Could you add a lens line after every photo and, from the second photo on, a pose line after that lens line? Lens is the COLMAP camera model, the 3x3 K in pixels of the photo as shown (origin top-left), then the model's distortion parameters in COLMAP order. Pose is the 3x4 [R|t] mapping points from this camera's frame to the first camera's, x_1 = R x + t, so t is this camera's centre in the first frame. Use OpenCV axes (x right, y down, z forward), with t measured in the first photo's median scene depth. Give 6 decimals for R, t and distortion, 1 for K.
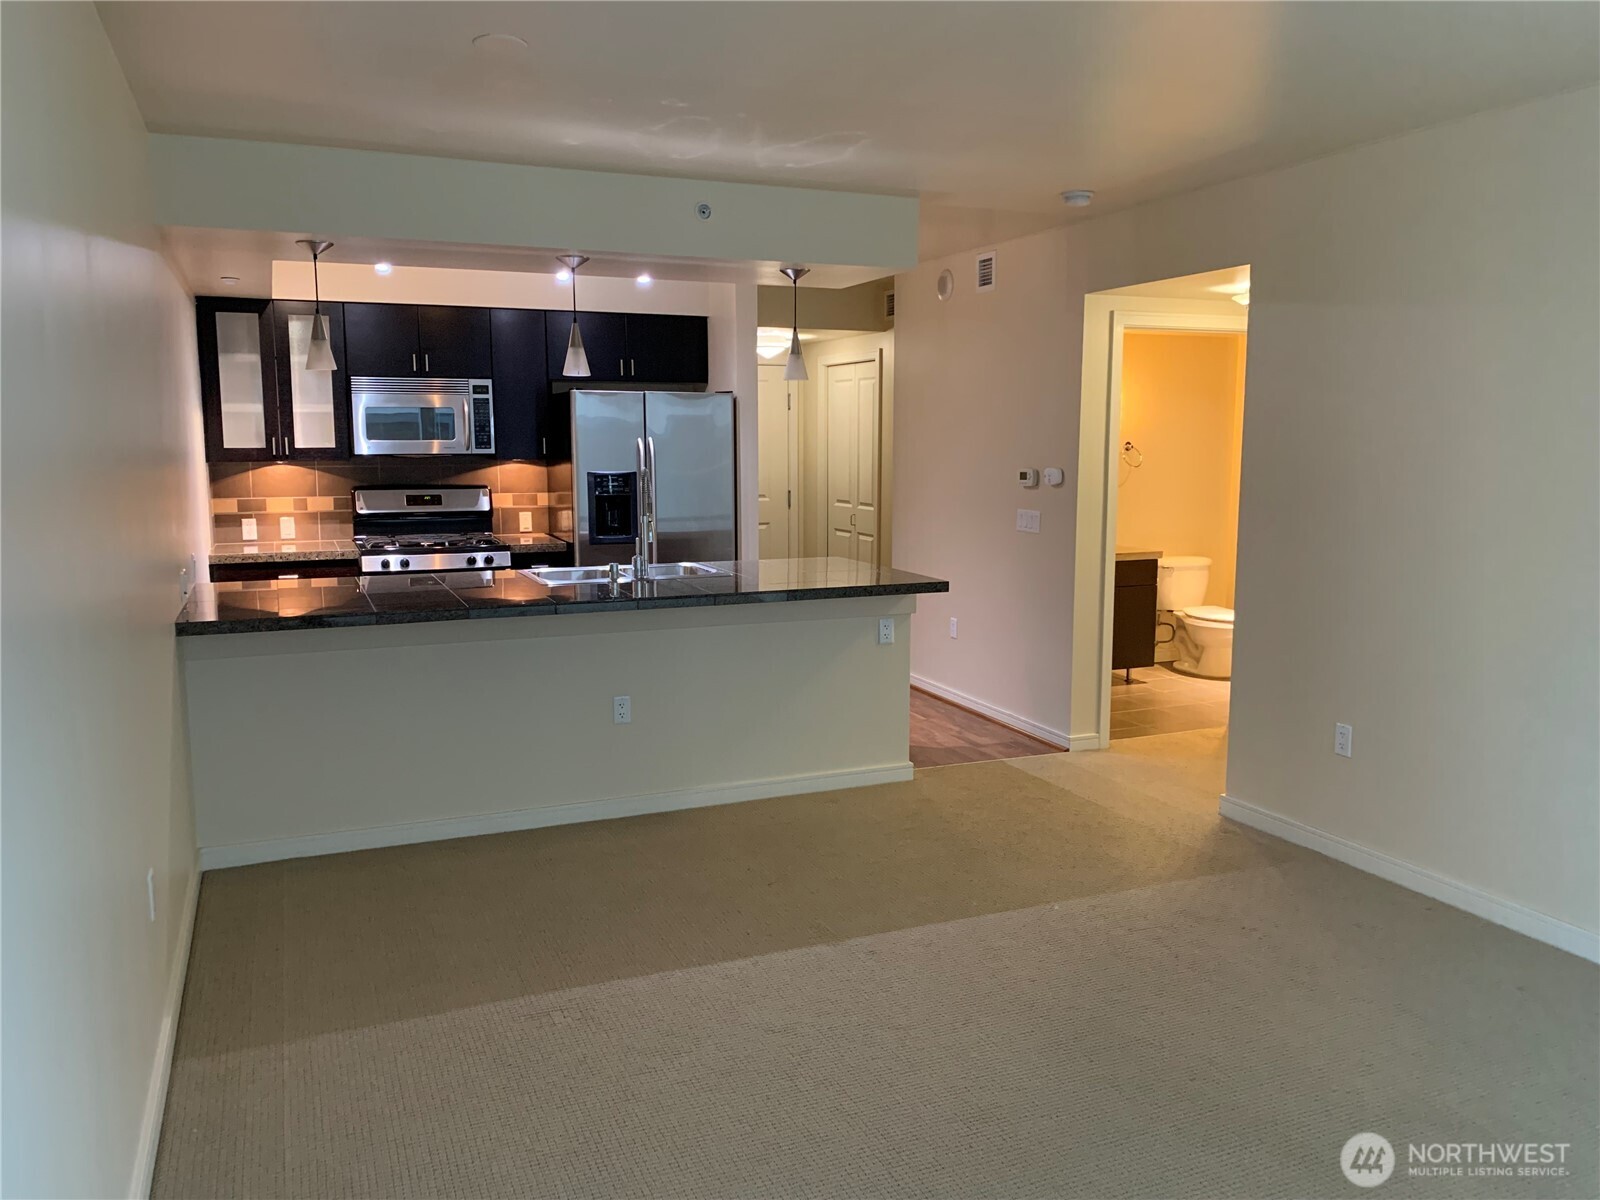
lens RADIAL K [[1250.2, 0, 867.0], [0, 1250.2, 644.2], [0, 0, 1]] dist [0.082984, -0.304463]
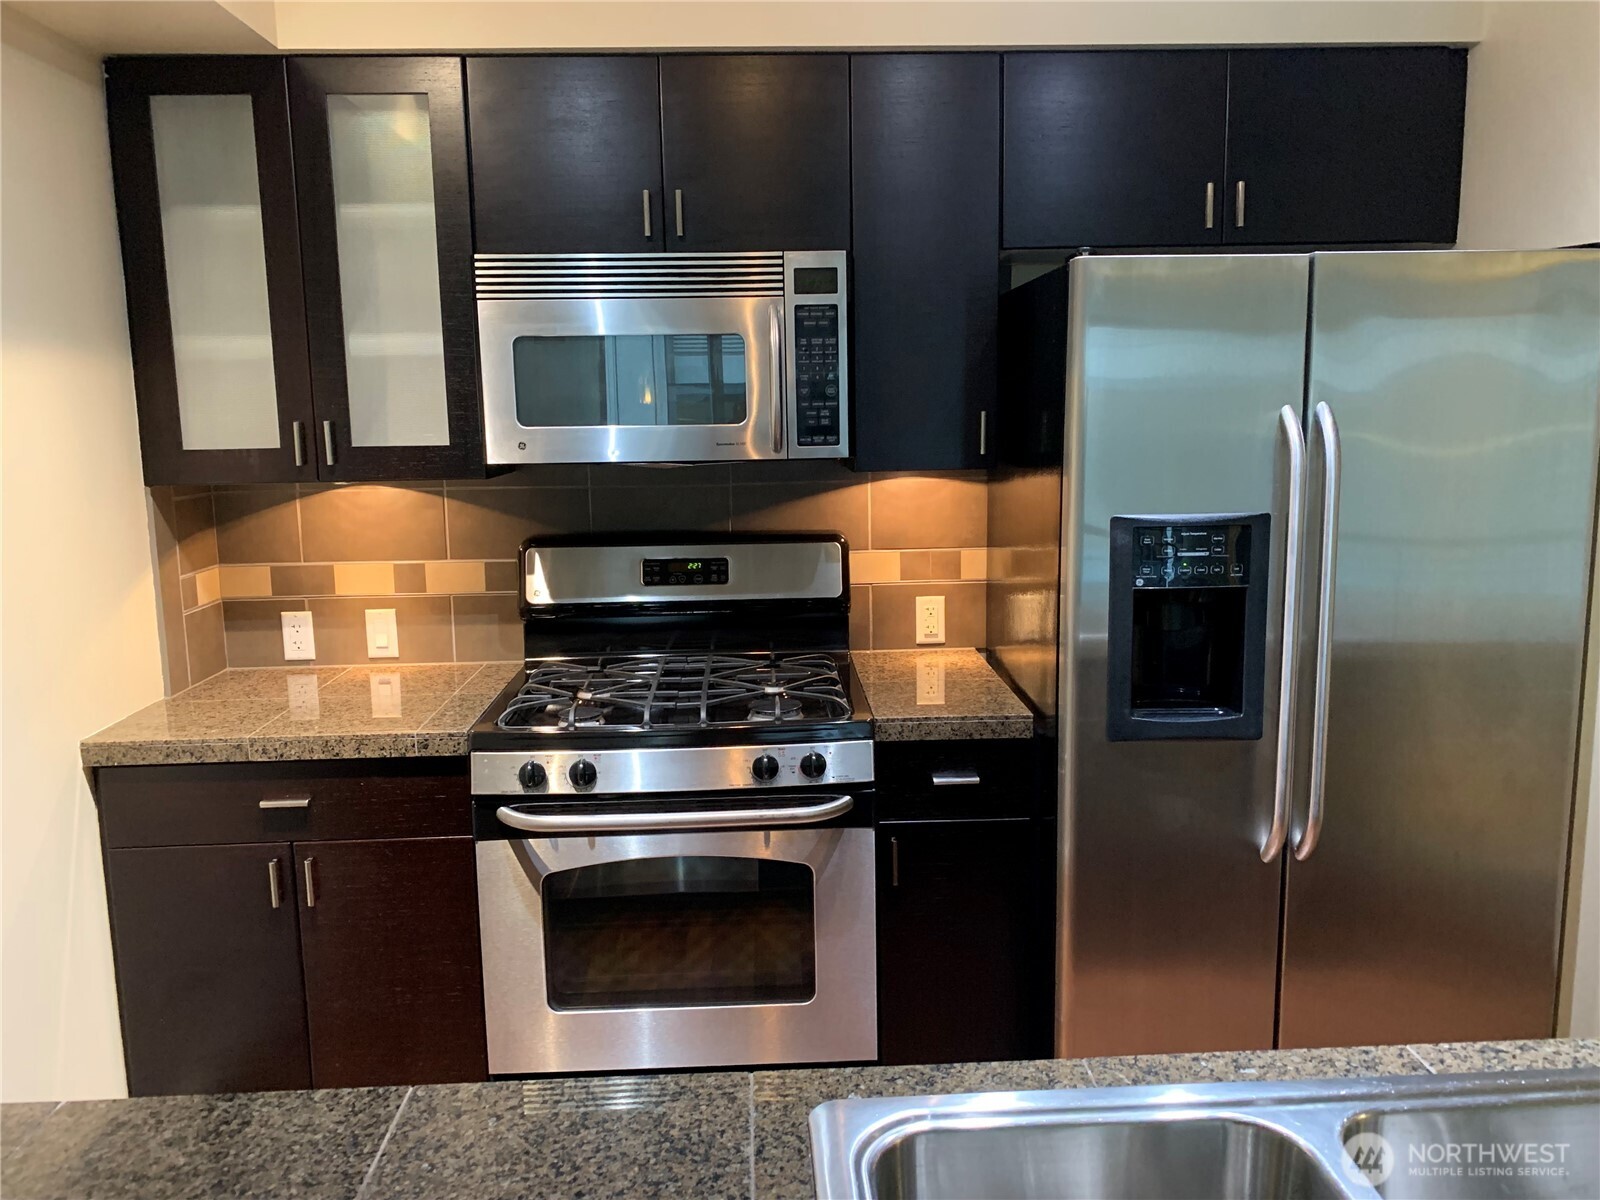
lens RADIAL K [[1262.2, 0, 803.2], [0, 1262.2, 588.6], [0, 0, 1]] dist [0.086415, -0.274746]
pose [[0.923978, 0.034491, -0.380887, -0.168997], [-0.041801, 0.999066, -0.010934, -0.109978], [0.380154, 0.026024, 0.924557, 0.662722]]
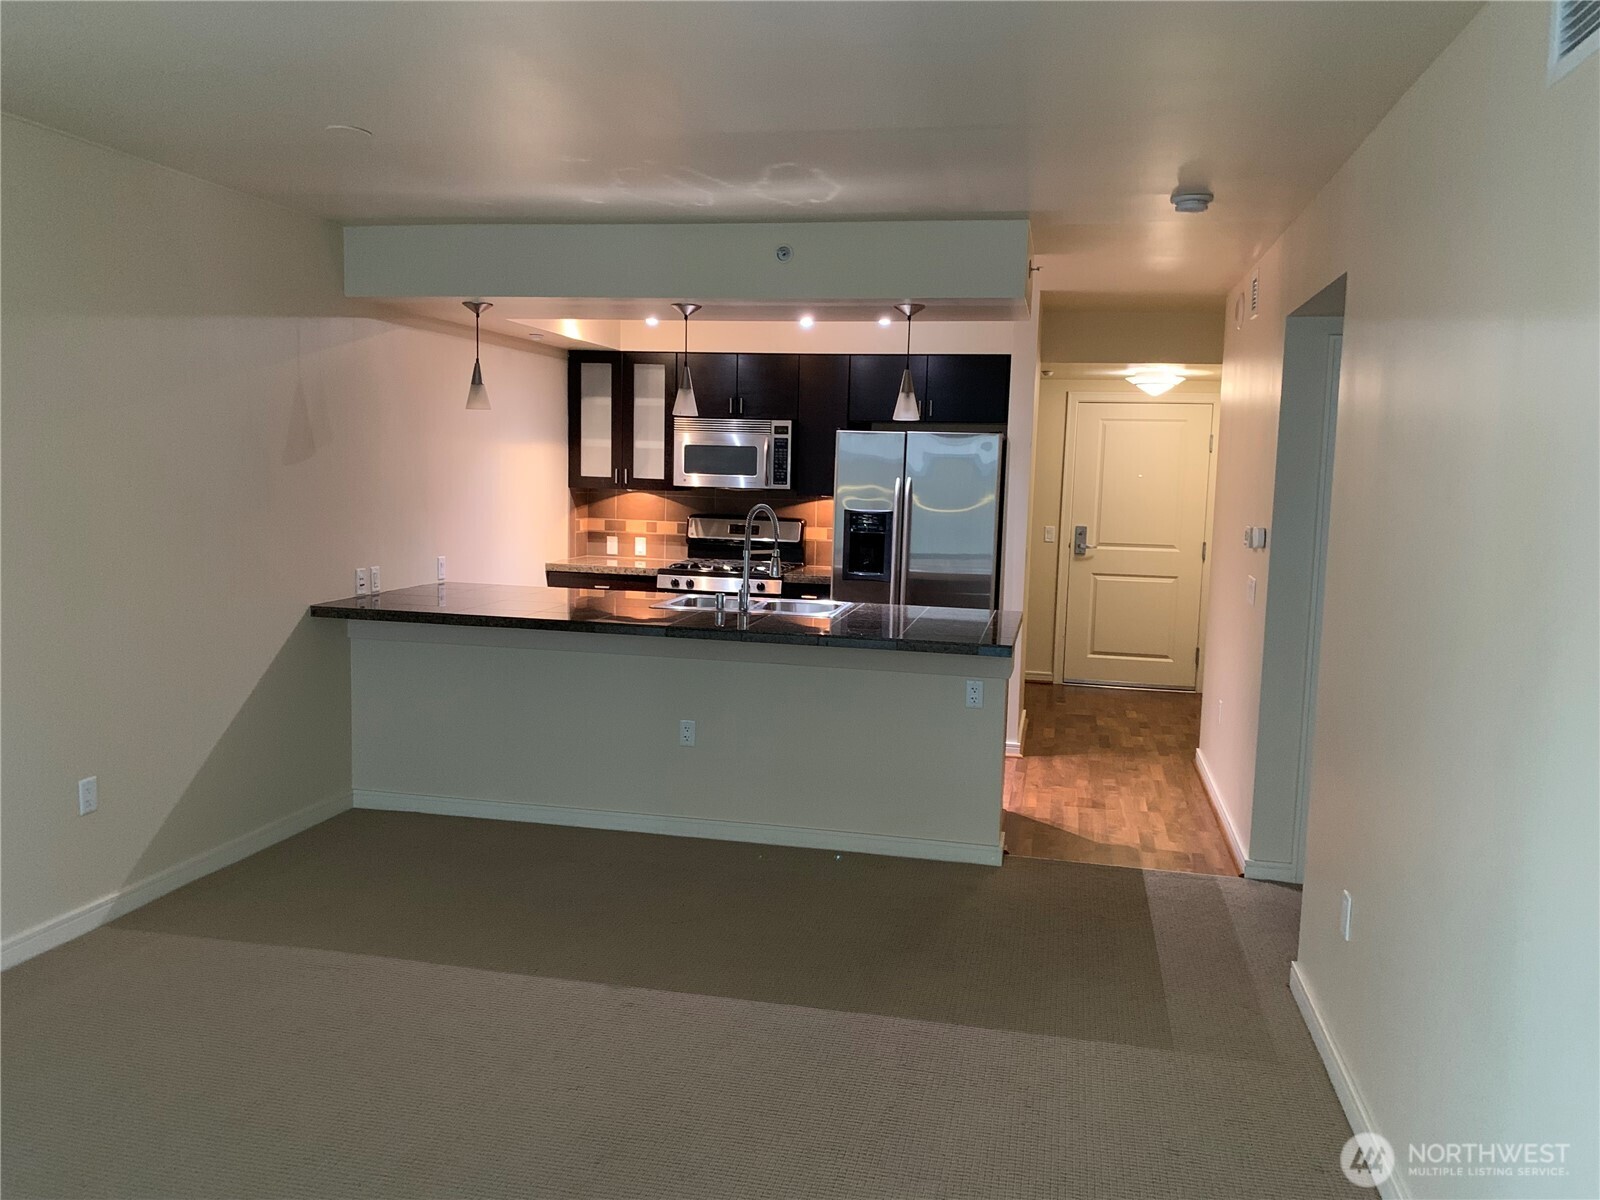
lens RADIAL K [[1252.5, 0, 800.0], [0, 1252.5, 600.0], [0, 0, 1]] dist [-0.045232, -0.000029]
pose [[0.799497, 0.083933, -0.594777, 0.354145], [-0.127089, 0.991409, -0.030927, -0.026764], [0.587072, 0.100316, 0.803295, 0.160826]]
